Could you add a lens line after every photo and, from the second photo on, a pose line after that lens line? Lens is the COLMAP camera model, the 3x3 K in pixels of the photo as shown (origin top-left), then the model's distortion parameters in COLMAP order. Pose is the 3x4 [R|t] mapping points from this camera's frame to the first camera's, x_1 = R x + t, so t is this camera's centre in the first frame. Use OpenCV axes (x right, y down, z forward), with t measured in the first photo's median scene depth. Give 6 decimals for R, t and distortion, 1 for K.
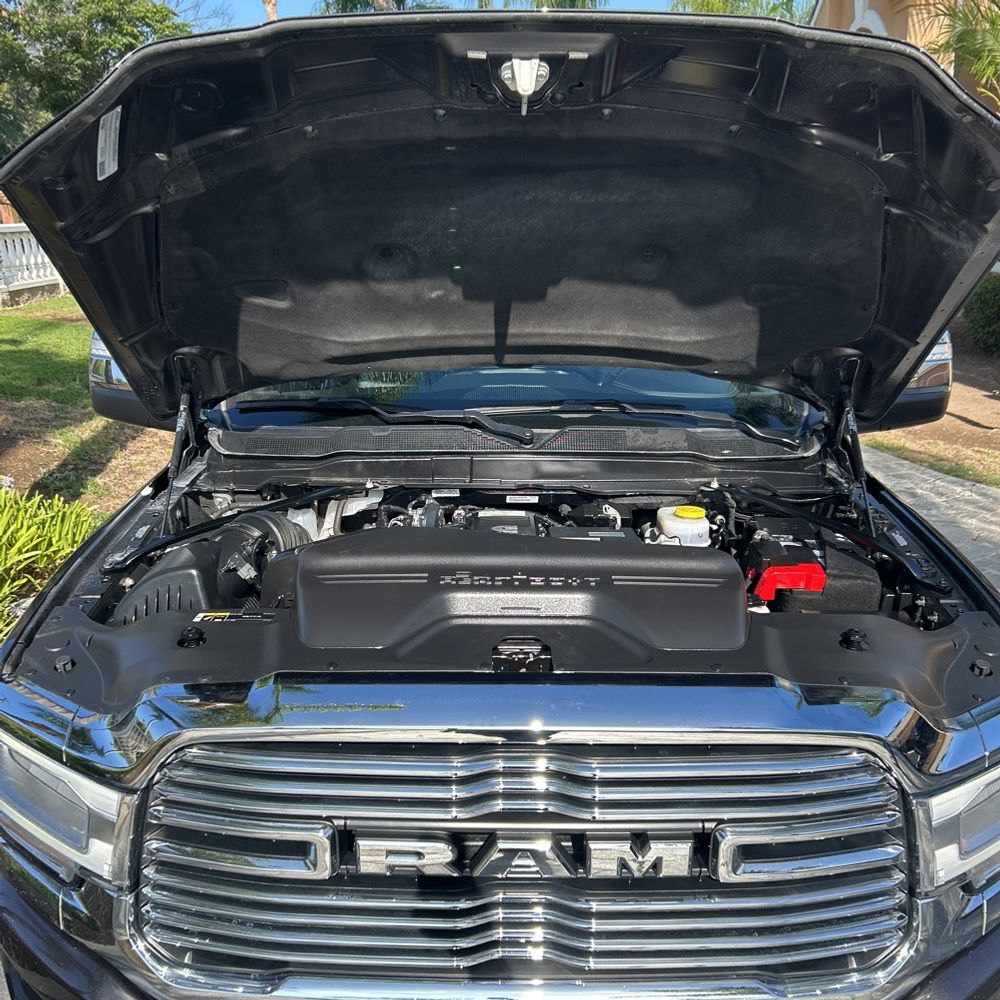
lens RADIAL K [[1011.6, 0, 485.8], [0, 1011.6, 496.6], [0, 0, 1]] dist [-0.001484, 0.031177]
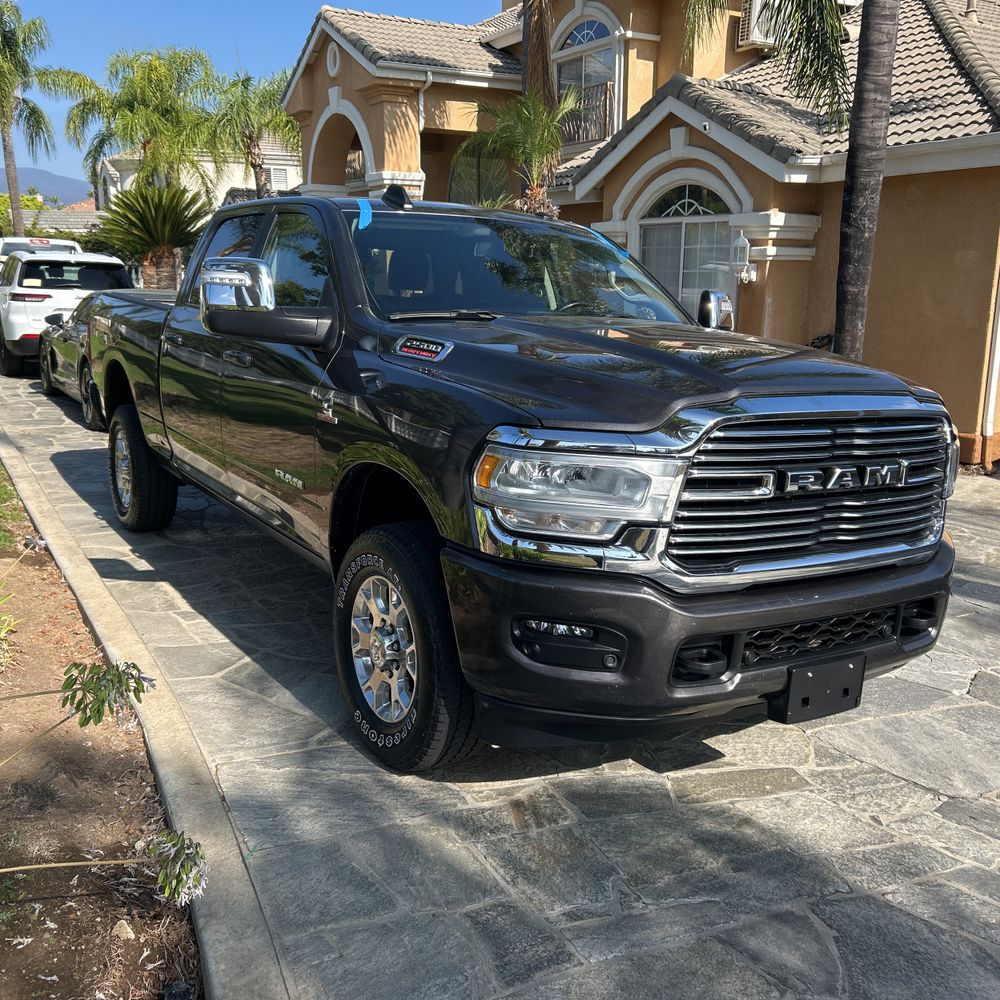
lens RADIAL K [[1011.0, 0, 487.6], [0, 1011.0, 497.7], [0, 0, 1]] dist [0.016665, 0.002807]
pose [[0.840904, -0.061279, 0.537705, -1.582535], [0.096042, 0.994695, -0.036839, 0.383265], [-0.532595, 0.082621, 0.842328, -0.319783]]
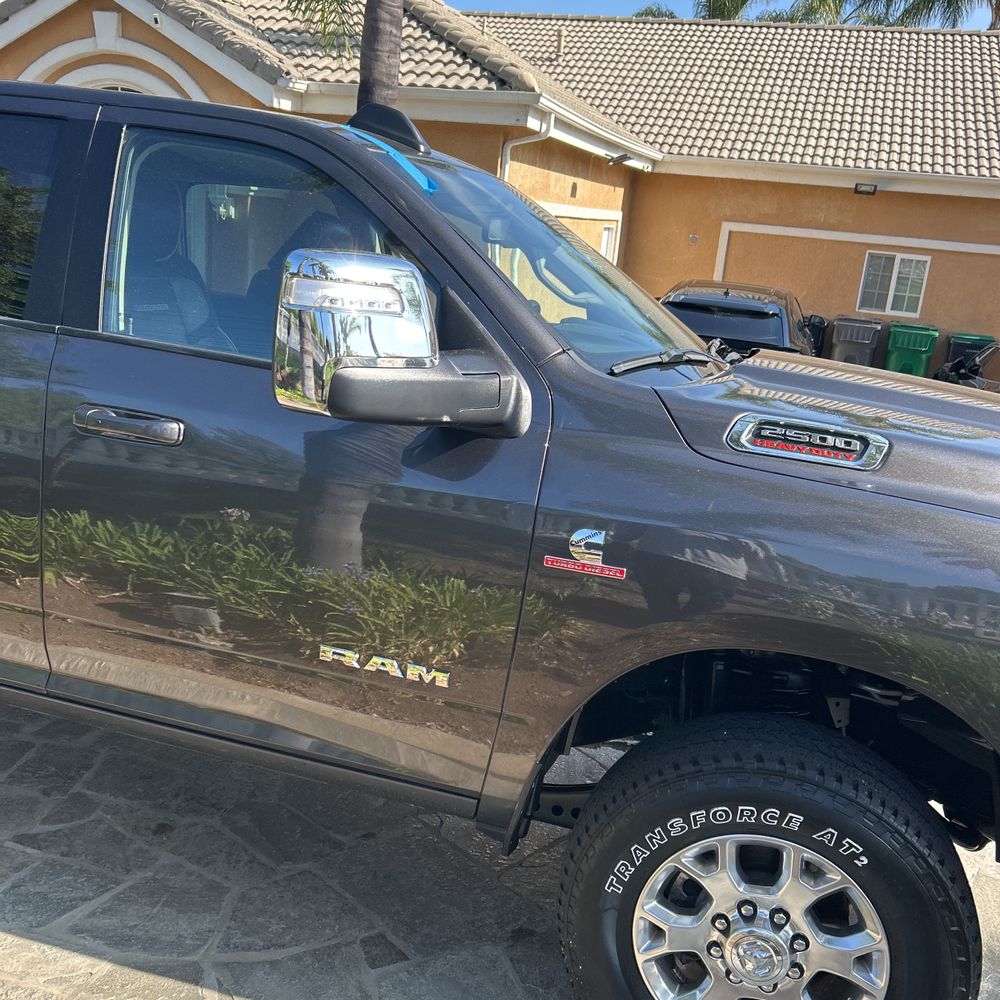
lens RADIAL K [[1005.6, 0, 500.0], [0, 1005.6, 500.0], [0, 0, 1]] dist [0.023765, -0.017350]
pose [[0.255392, -0.184035, 0.949161, -1.819753], [0.159995, 0.976226, 0.146233, -0.210529], [-0.953508, 0.114514, 0.278765, 1.602635]]
